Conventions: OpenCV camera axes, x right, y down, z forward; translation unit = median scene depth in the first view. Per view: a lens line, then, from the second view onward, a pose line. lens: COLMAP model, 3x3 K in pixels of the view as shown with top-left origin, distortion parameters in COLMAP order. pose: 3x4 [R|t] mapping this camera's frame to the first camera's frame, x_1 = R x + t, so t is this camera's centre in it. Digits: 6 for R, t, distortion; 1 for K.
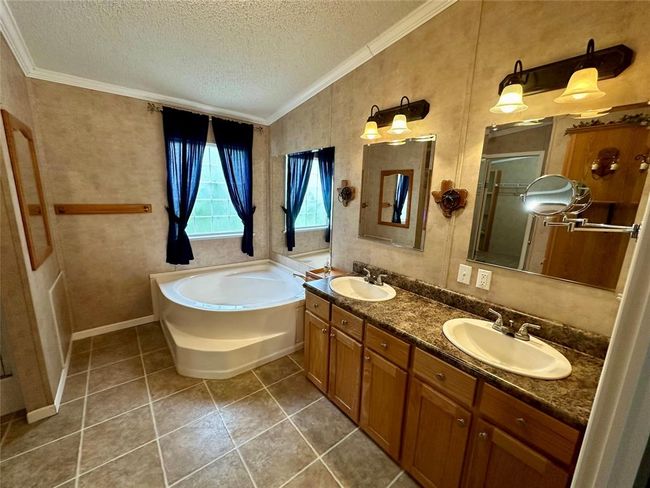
lens RADIAL K [[259.6, 0, 325.0], [0, 259.6, 244.0], [0, 0, 1]] dist [-0.000247, -0.000076]
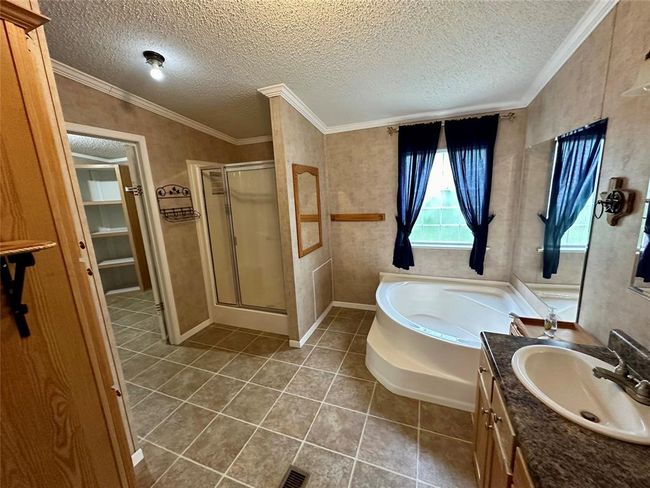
lens RADIAL K [[259.6, 0, 325.0], [0, 259.6, 244.0], [0, 0, 1]] dist [-0.000247, -0.000076]
pose [[0.496970, 0.114532, -0.860176, 0.215845], [-0.104811, 0.991917, 0.071519, -0.070920], [0.861415, 0.054613, 0.504957, 0.178635]]
